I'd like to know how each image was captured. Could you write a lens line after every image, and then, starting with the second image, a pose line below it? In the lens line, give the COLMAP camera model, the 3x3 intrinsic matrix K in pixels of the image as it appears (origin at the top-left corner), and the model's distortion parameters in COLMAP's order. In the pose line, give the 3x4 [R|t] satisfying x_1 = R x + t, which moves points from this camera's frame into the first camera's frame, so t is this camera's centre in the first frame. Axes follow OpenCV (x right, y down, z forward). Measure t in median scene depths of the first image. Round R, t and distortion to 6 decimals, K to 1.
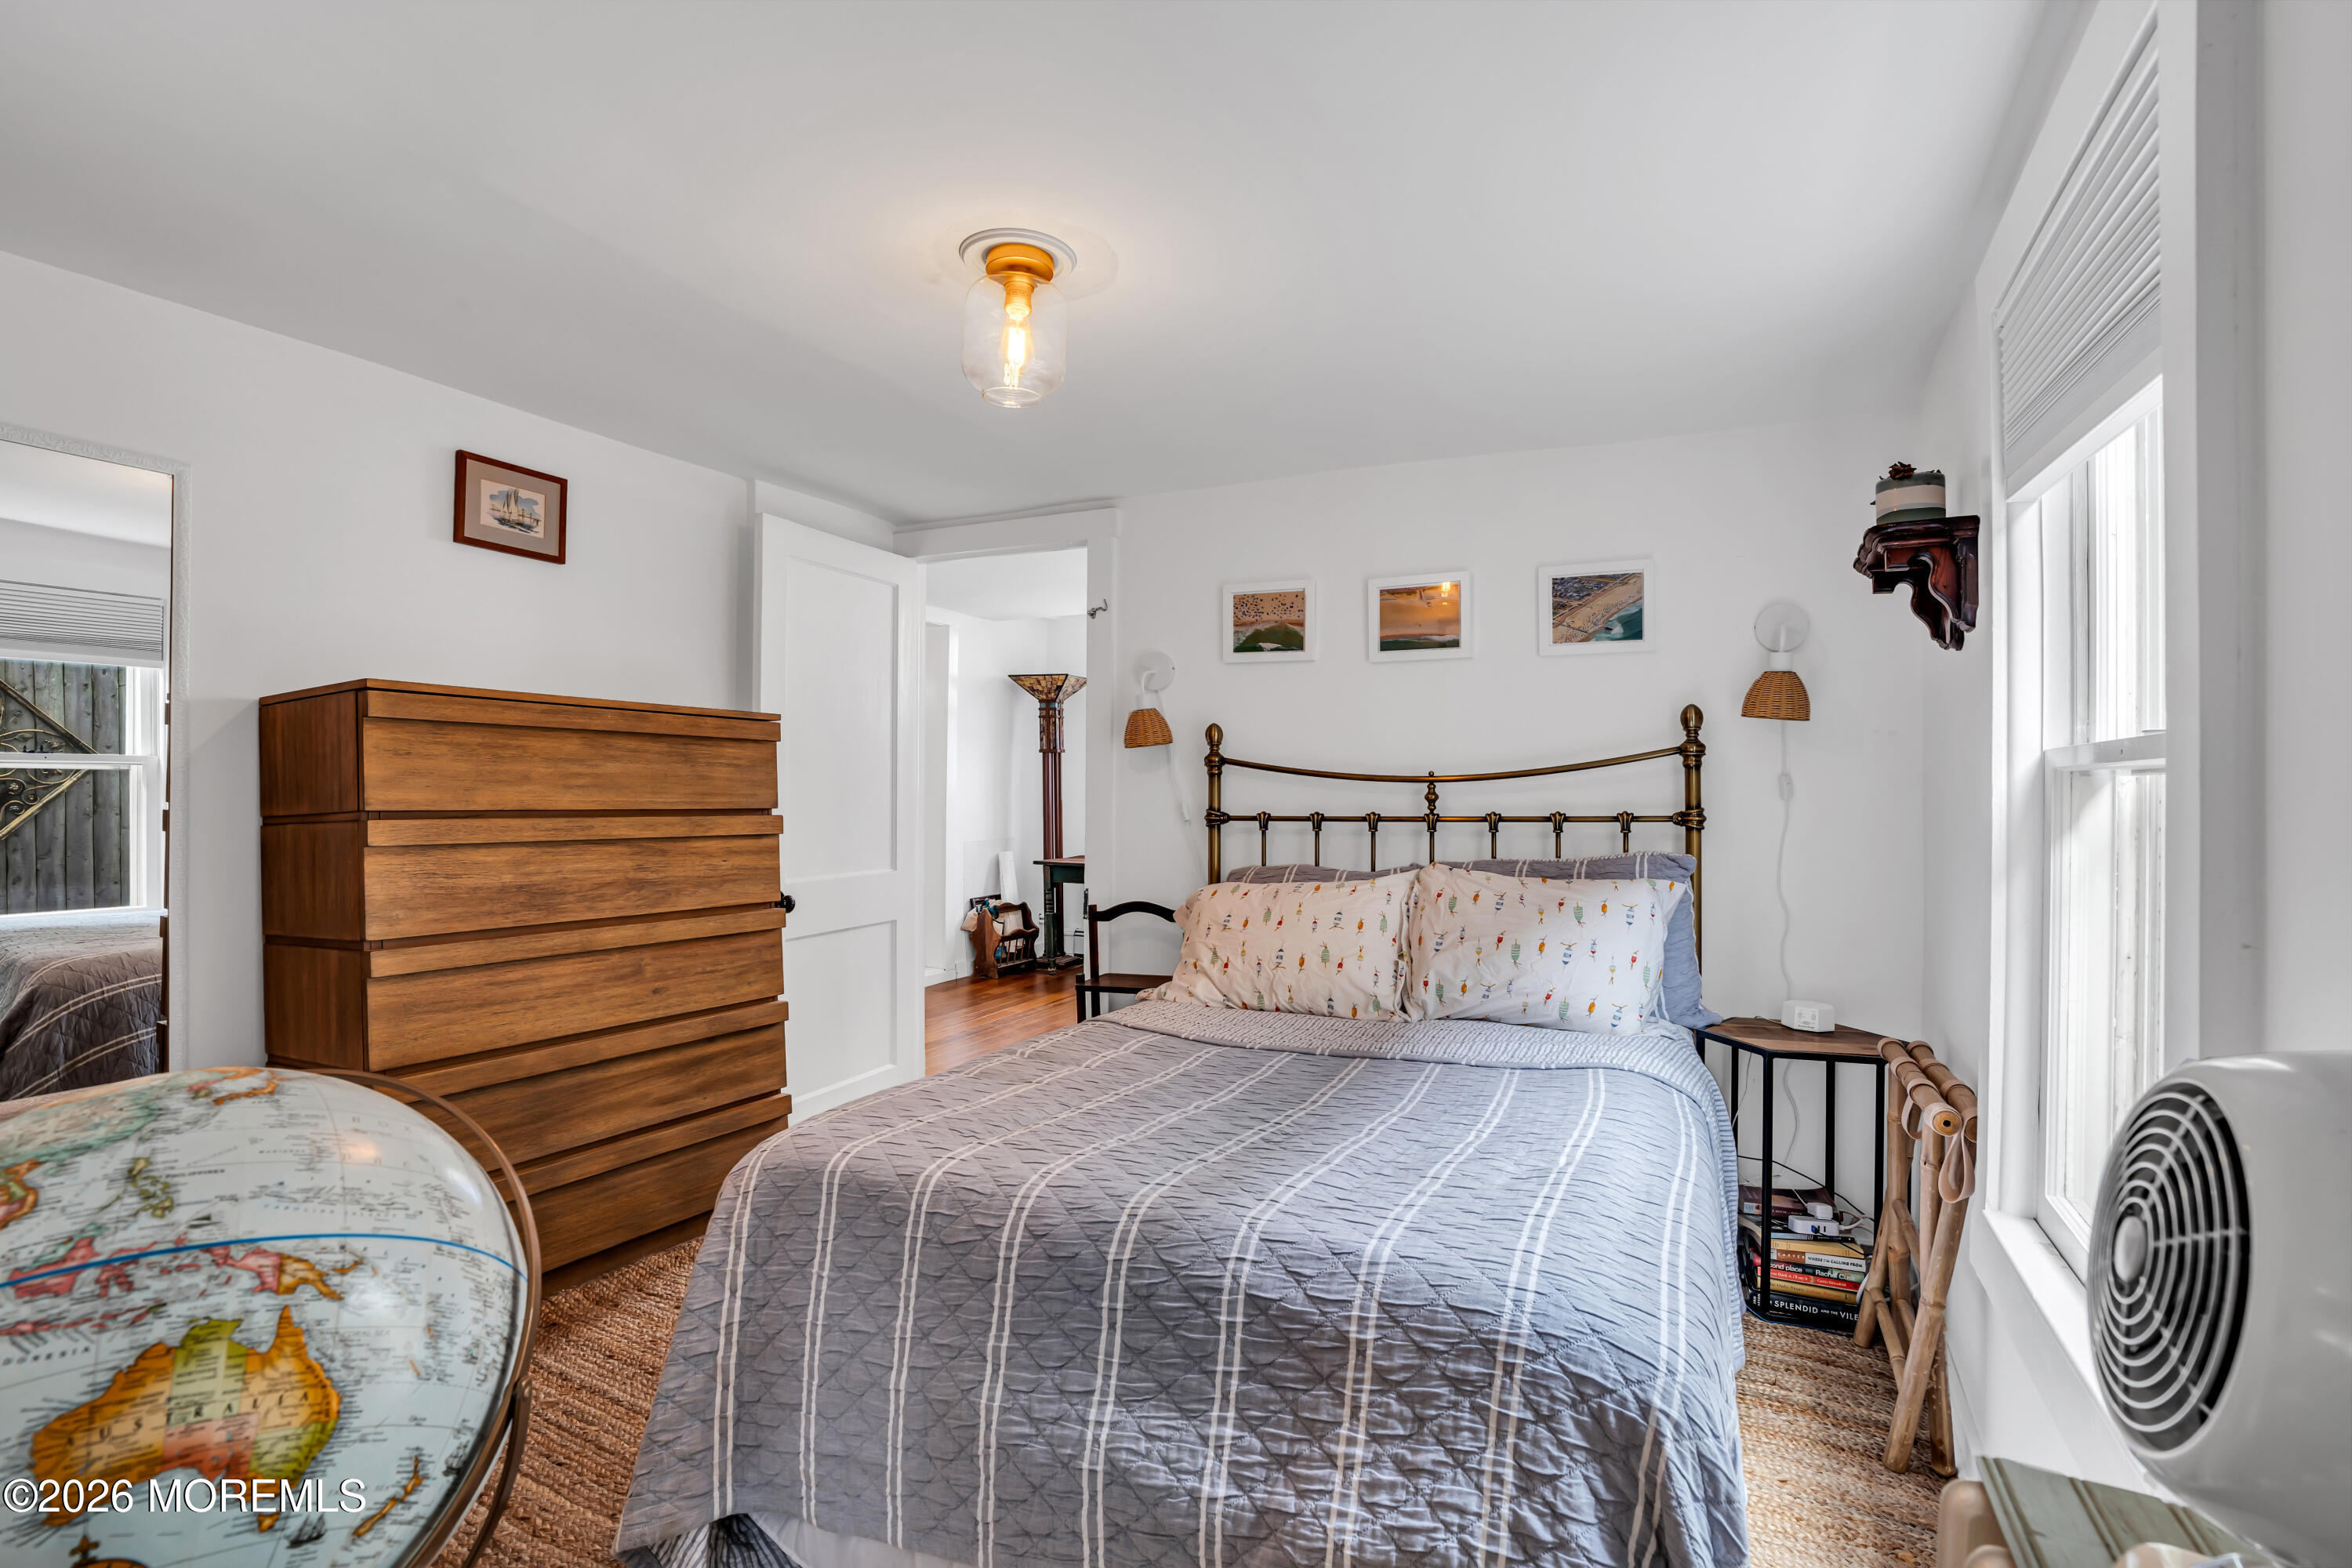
lens RADIAL K [[1096.6, 0, 1176.0], [0, 1096.6, 784.0], [0, 0, 1]] dist [-0.000760, 0.000124]
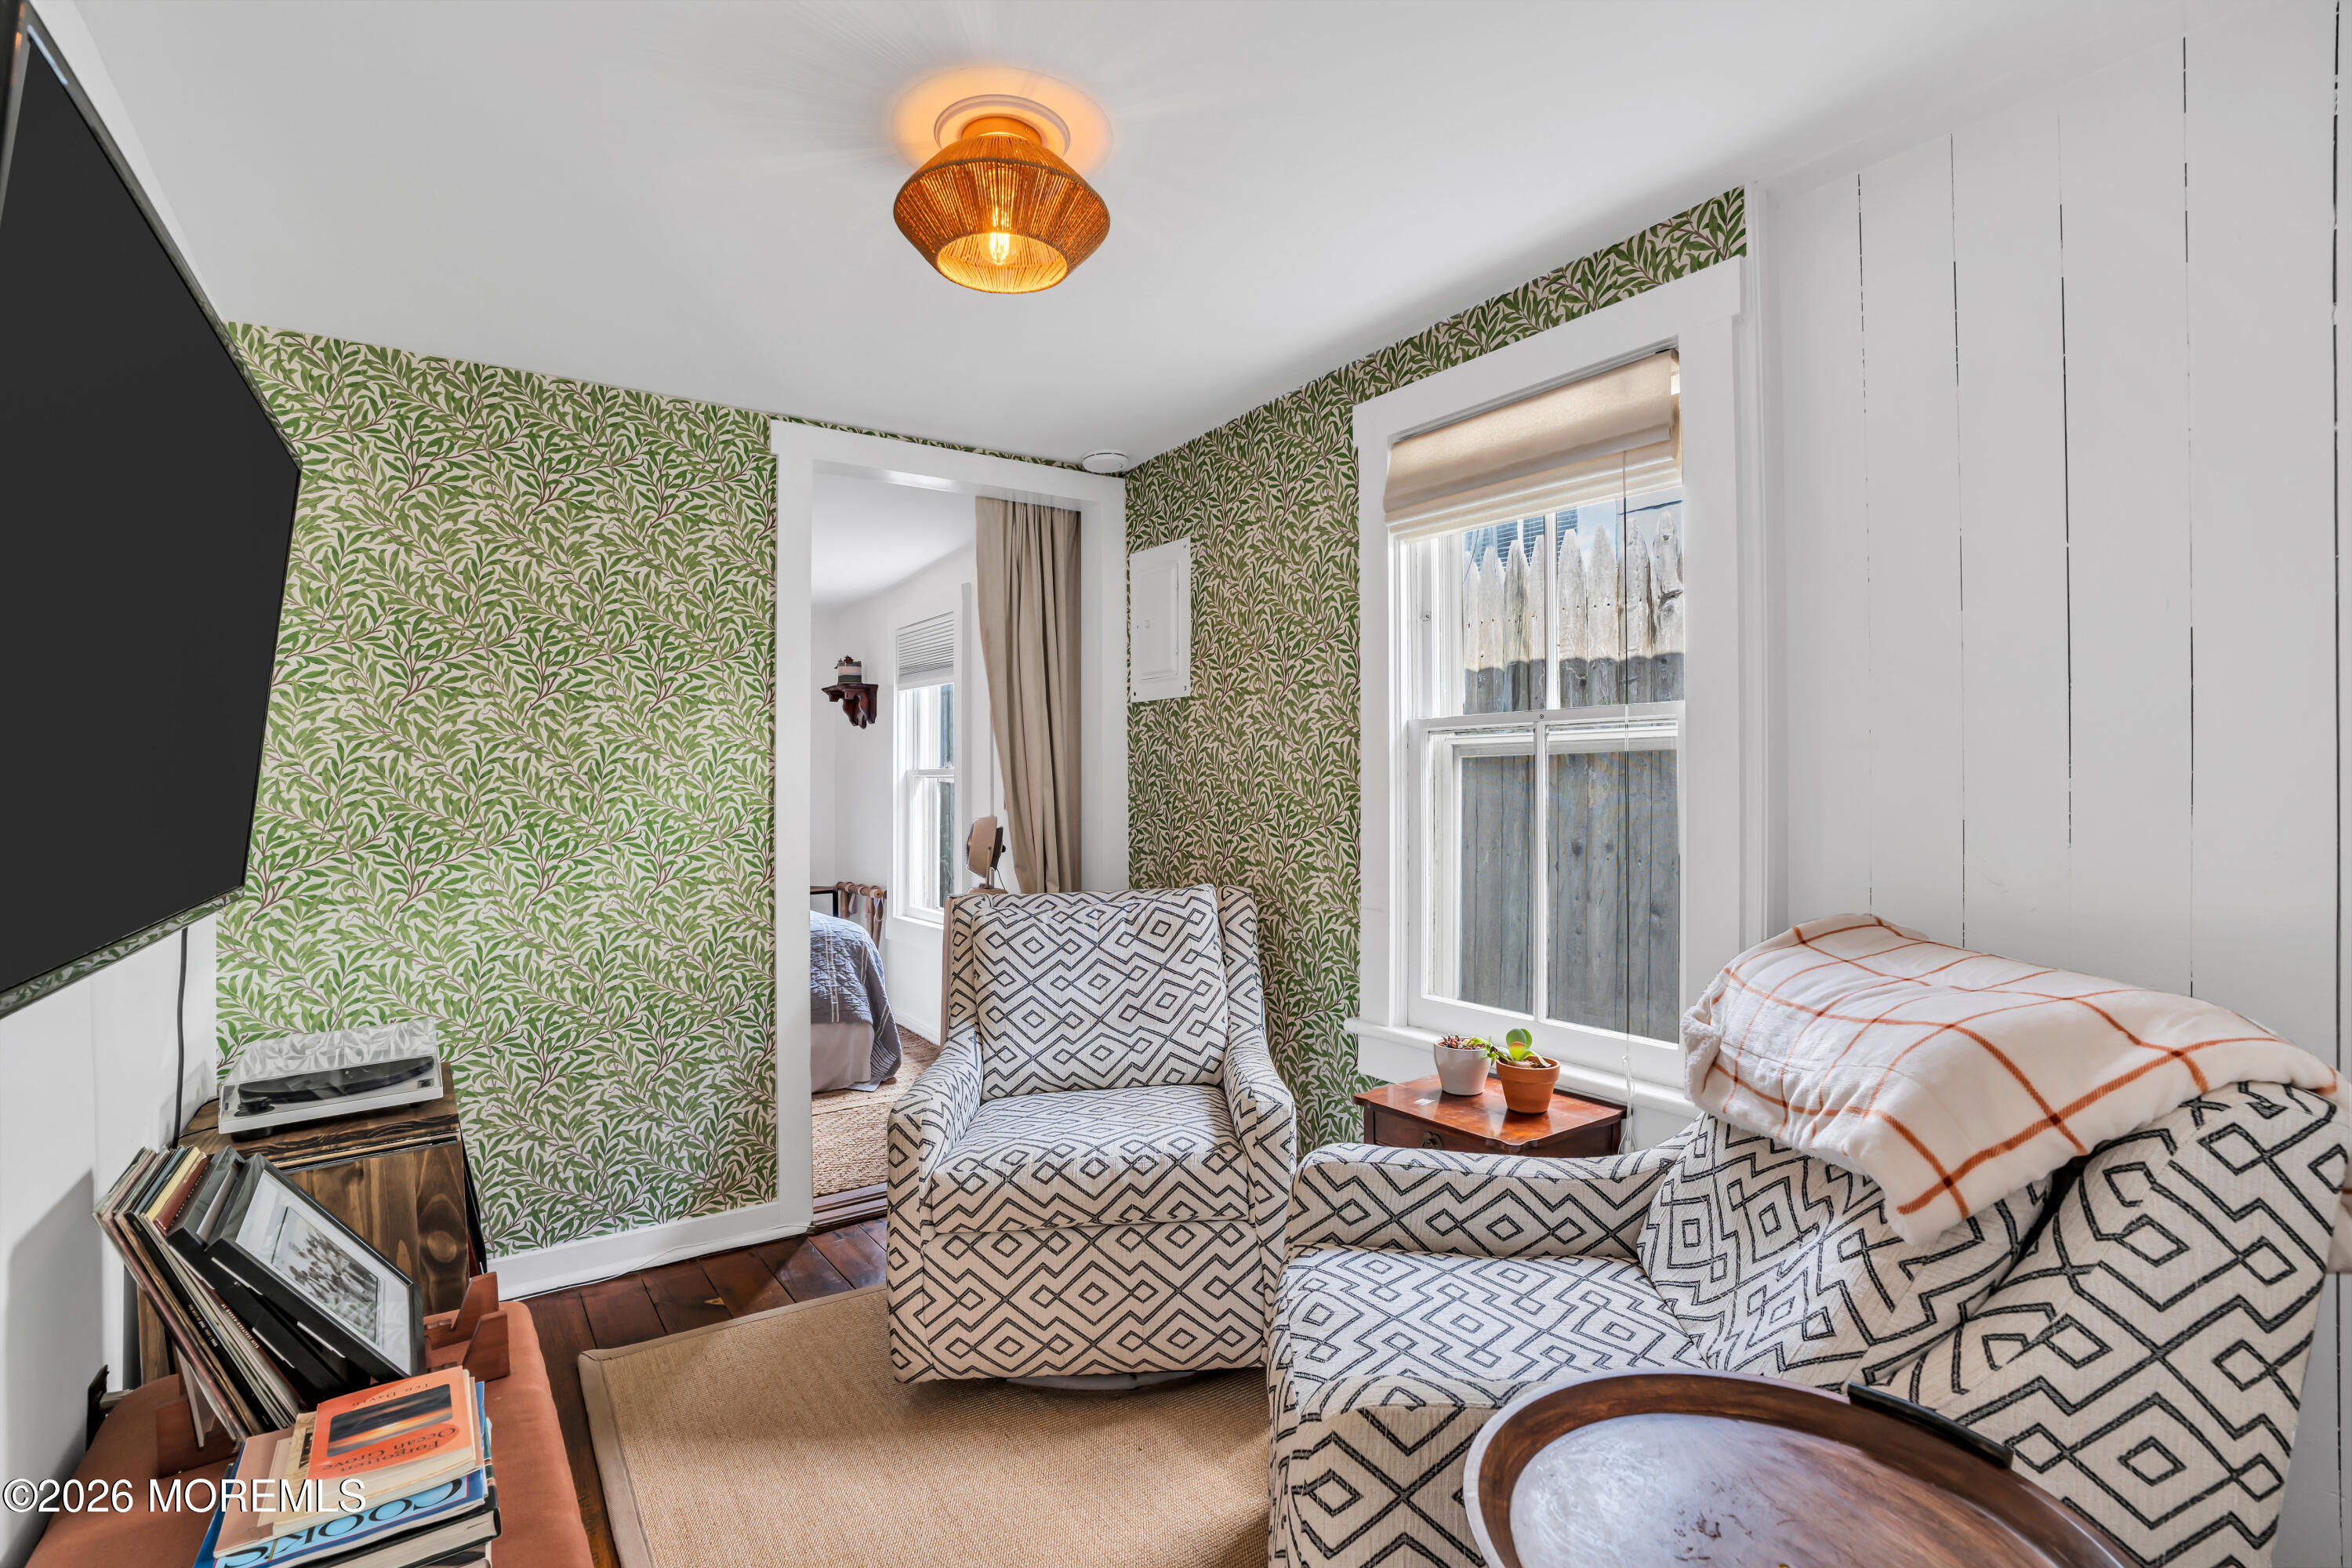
lens RADIAL K [[1136.1, 0, 1181.6], [0, 1136.1, 773.3], [0, 0, 1]] dist [-0.042923, 0.000194]
pose [[0.494415, -0.001861, 0.869224, -1.284521], [0.005062, 0.999987, -0.000739, -0.011215], [-0.869211, 0.004765, 0.494418, -1.013635]]
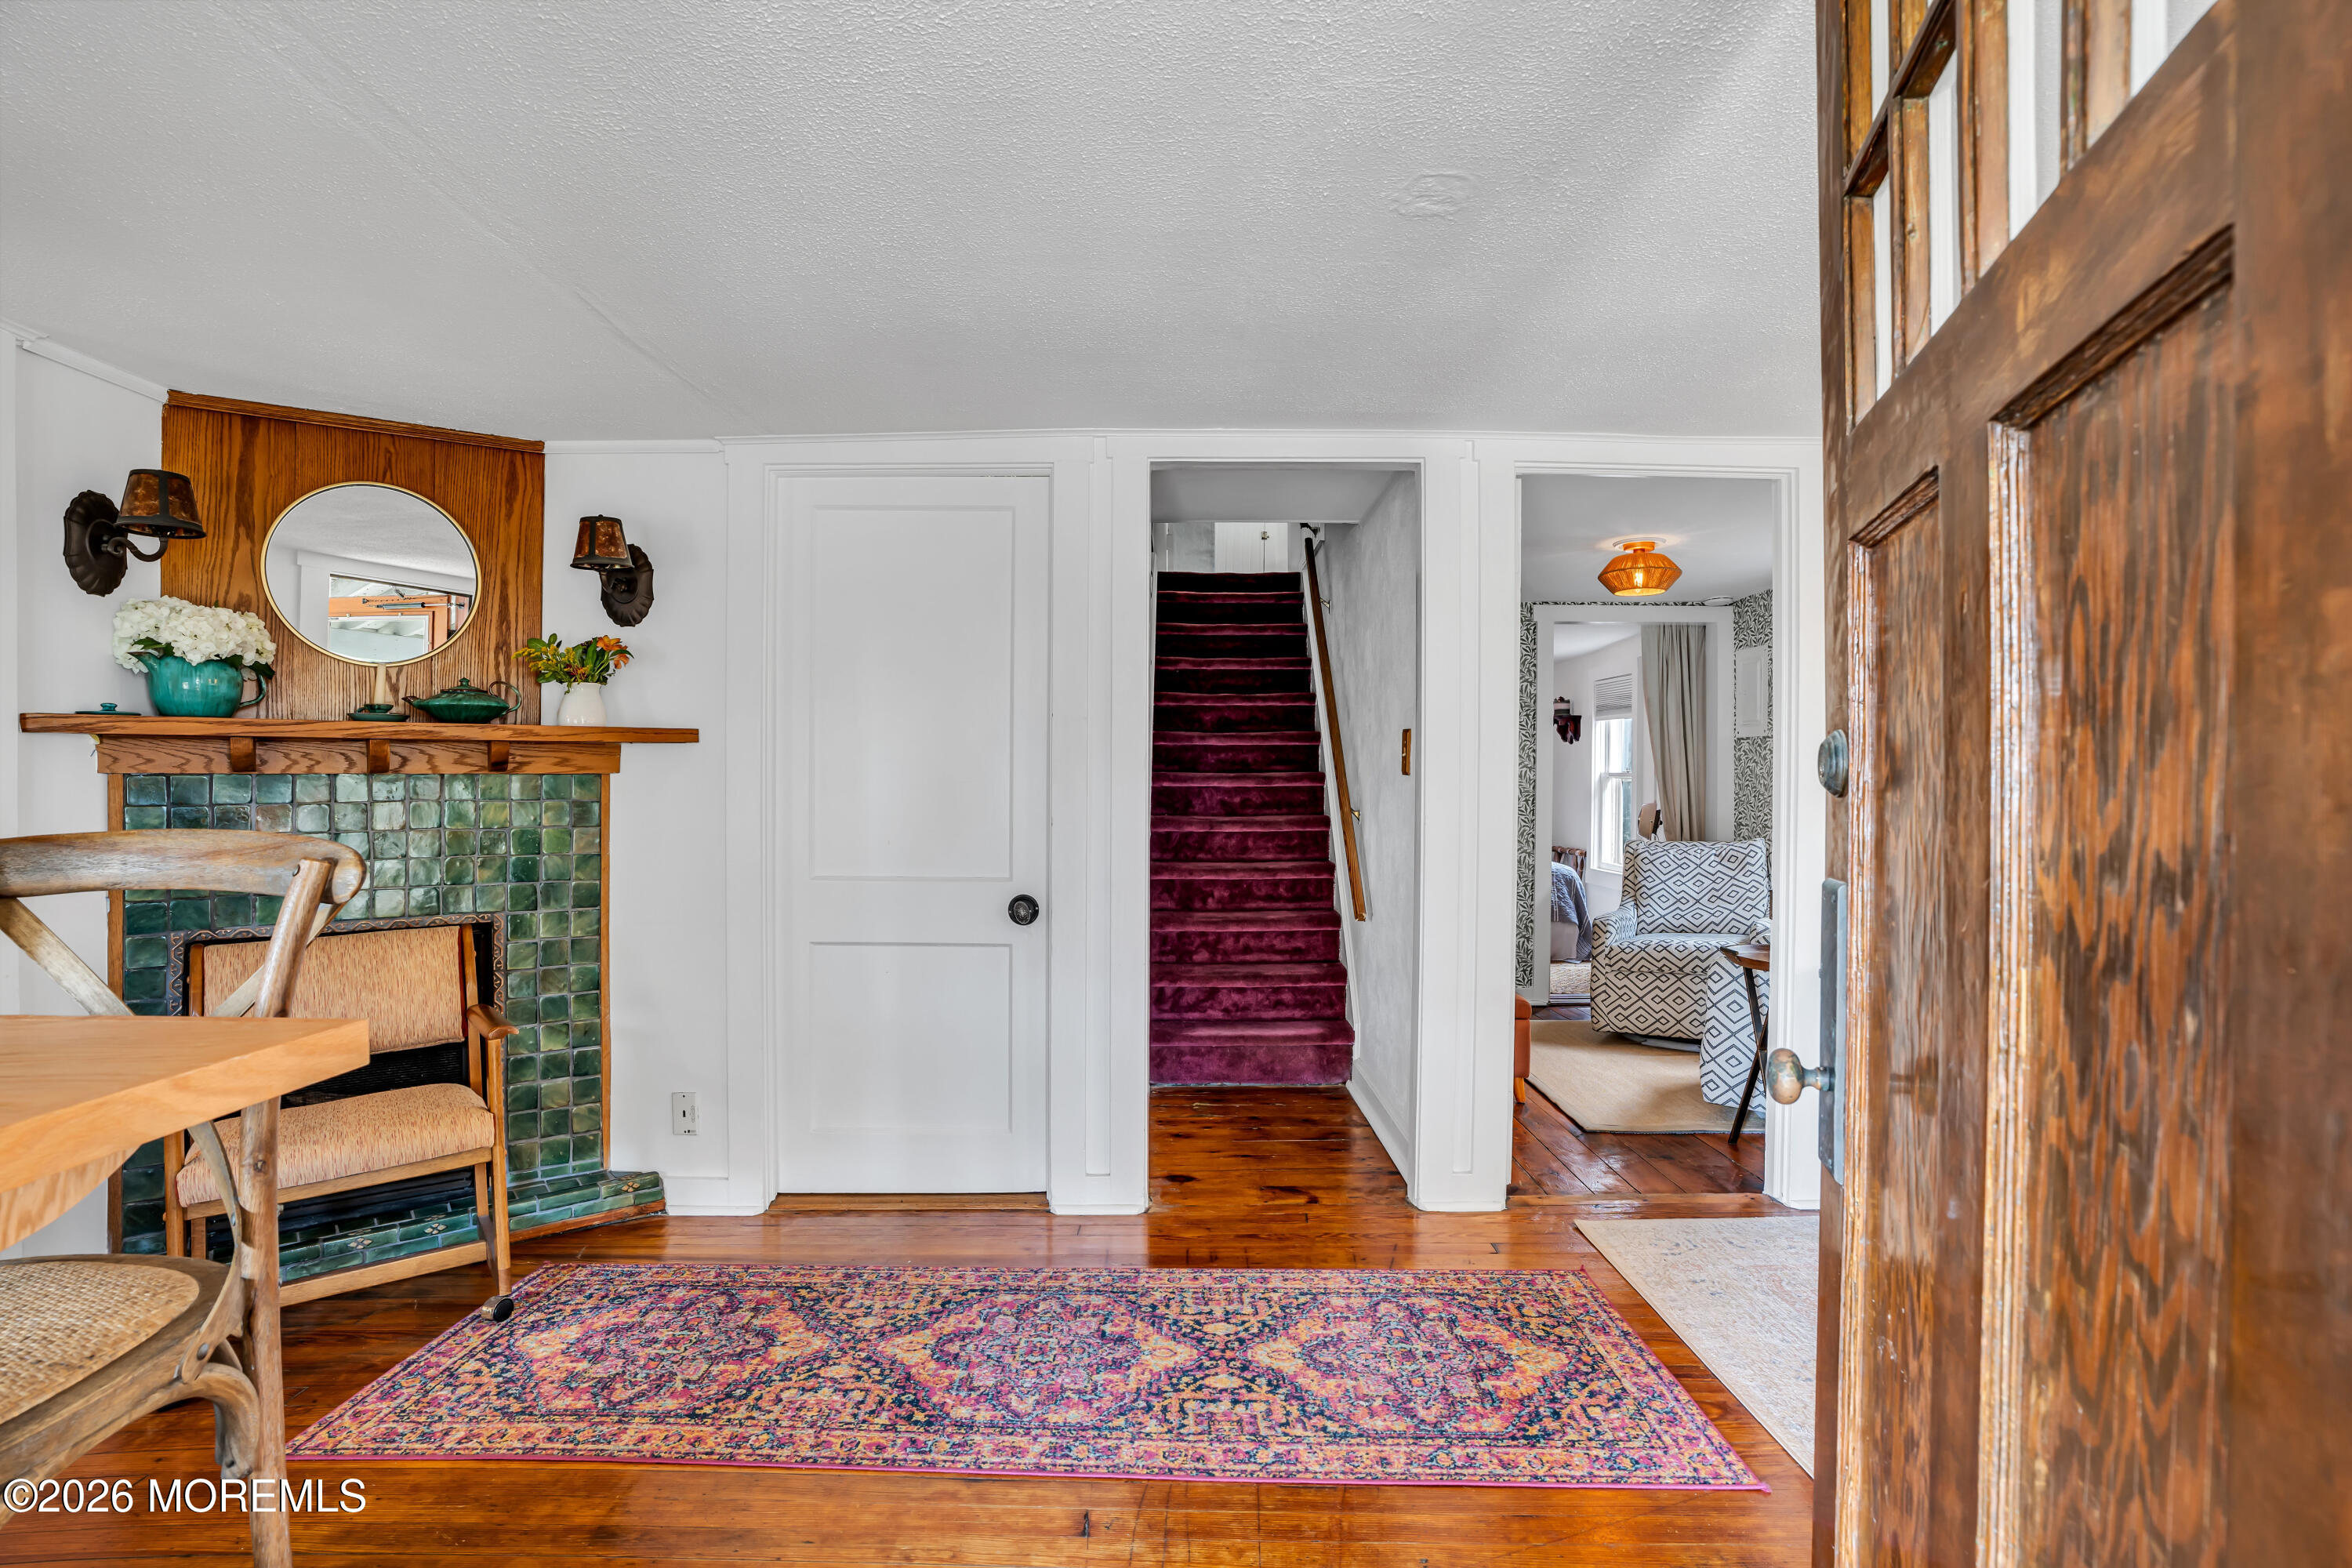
lens RADIAL K [[1136.1, 0, 1181.6], [0, 1136.1, 773.3], [0, 0, 1]] dist [-0.042923, 0.000194]
pose [[0.895095, -0.001313, 0.445873, -2.383235], [-0.001407, 0.999982, 0.005768, -0.040750], [-0.445873, -0.005790, 0.895078, -2.037461]]
